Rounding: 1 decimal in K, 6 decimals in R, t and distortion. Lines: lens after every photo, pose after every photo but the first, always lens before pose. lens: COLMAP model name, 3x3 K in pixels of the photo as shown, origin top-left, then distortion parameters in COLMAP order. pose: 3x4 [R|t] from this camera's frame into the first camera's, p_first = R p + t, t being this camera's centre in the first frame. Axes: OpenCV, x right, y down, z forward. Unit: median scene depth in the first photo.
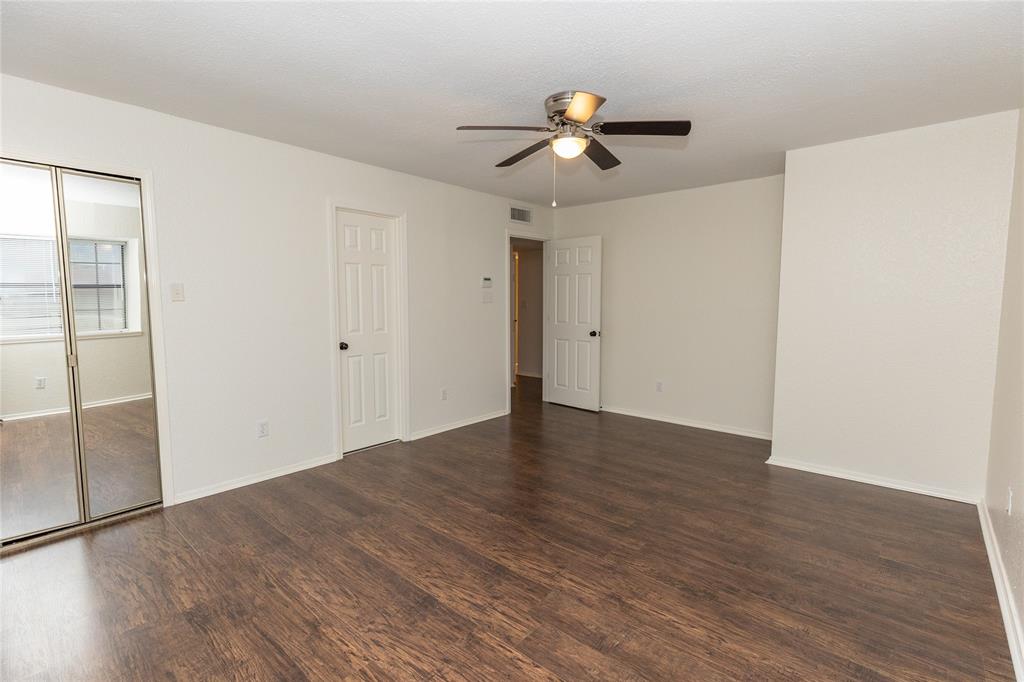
lens RADIAL K [[473.0, 0, 512.0], [0, 473.0, 341.0], [0, 0, 1]] dist [0.000380, 0.000078]
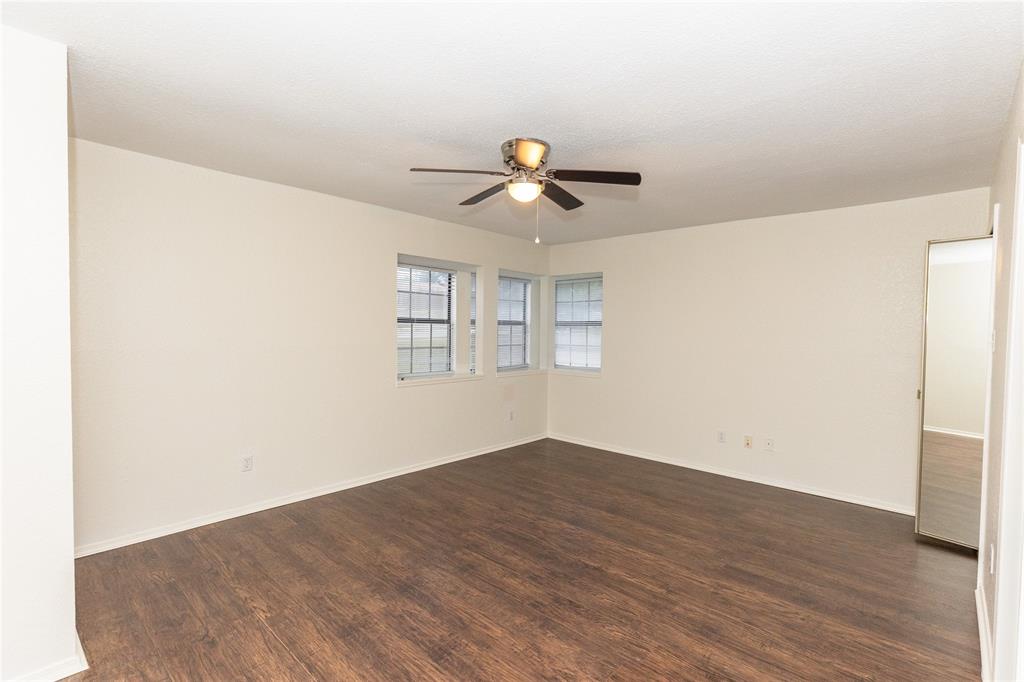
lens RADIAL K [[473.0, 0, 512.0], [0, 473.0, 341.0], [0, 0, 1]] dist [0.000380, 0.000078]
pose [[-0.999583, -0.014732, 0.024830, 0.120542], [-0.011911, 0.993840, 0.110178, -0.208441], [-0.026301, 0.109837, -0.993602, 2.093079]]
